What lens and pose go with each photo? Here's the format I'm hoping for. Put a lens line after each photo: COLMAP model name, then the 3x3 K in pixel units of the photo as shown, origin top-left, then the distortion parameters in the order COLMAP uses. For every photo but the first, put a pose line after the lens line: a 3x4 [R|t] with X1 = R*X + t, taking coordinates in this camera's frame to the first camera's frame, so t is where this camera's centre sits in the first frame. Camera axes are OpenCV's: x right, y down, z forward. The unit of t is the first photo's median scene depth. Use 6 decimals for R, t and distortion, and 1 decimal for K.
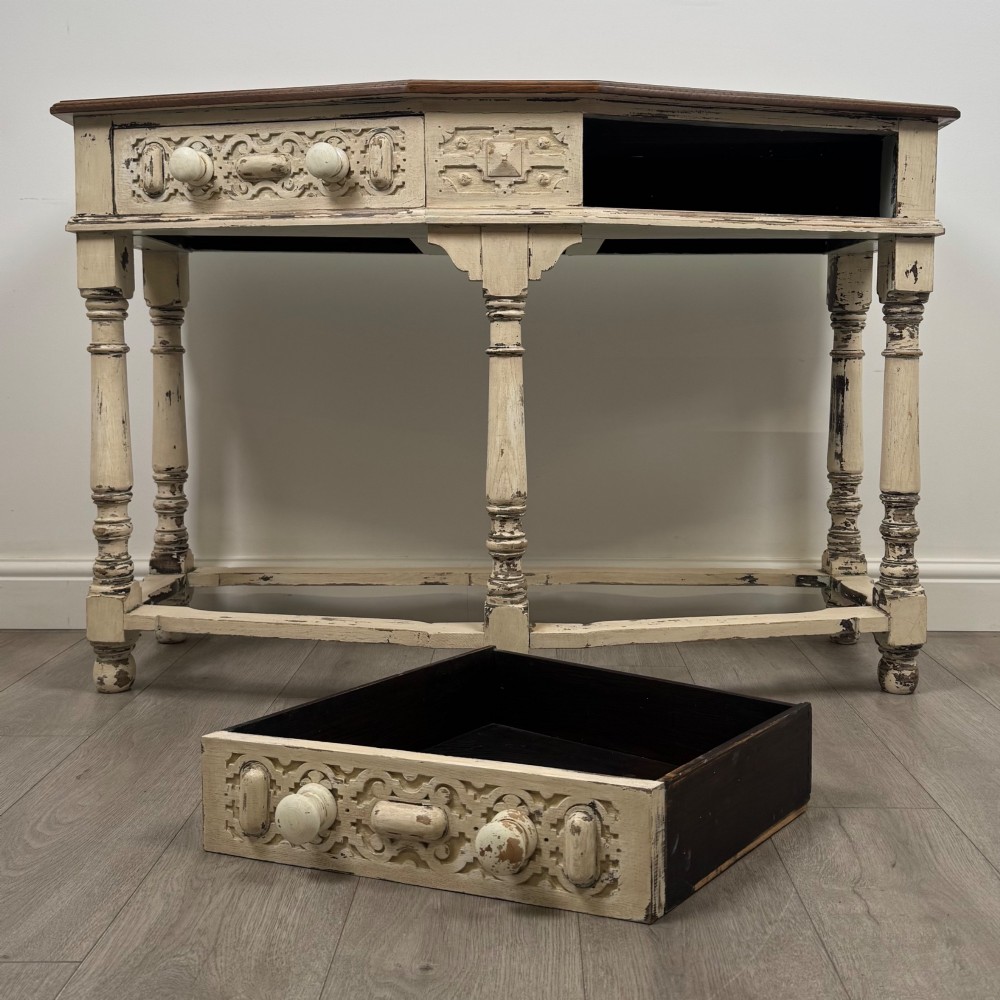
lens RADIAL K [[1220.5, 0, 530.0], [0, 1220.5, 429.0], [0, 0, 1]] dist [0.202736, -0.422428]
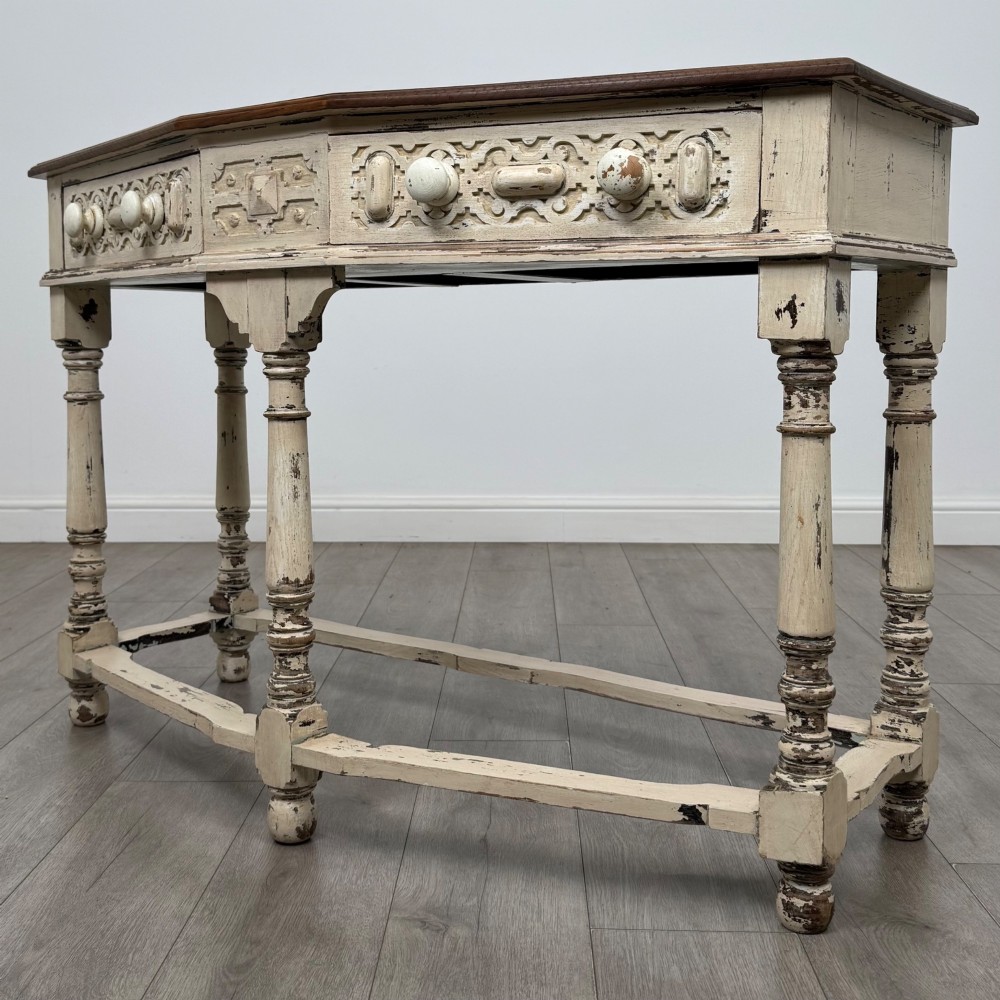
lens RADIAL K [[1307.1, 0, 461.6], [0, 1307.1, 426.8], [0, 0, 1]] dist [0.212534, -0.478258]
pose [[0.790749, 0.036140, -0.611073, 0.611926], [-0.032630, 0.999325, 0.016876, -0.070141], [0.611270, 0.006594, 0.791395, 0.323388]]
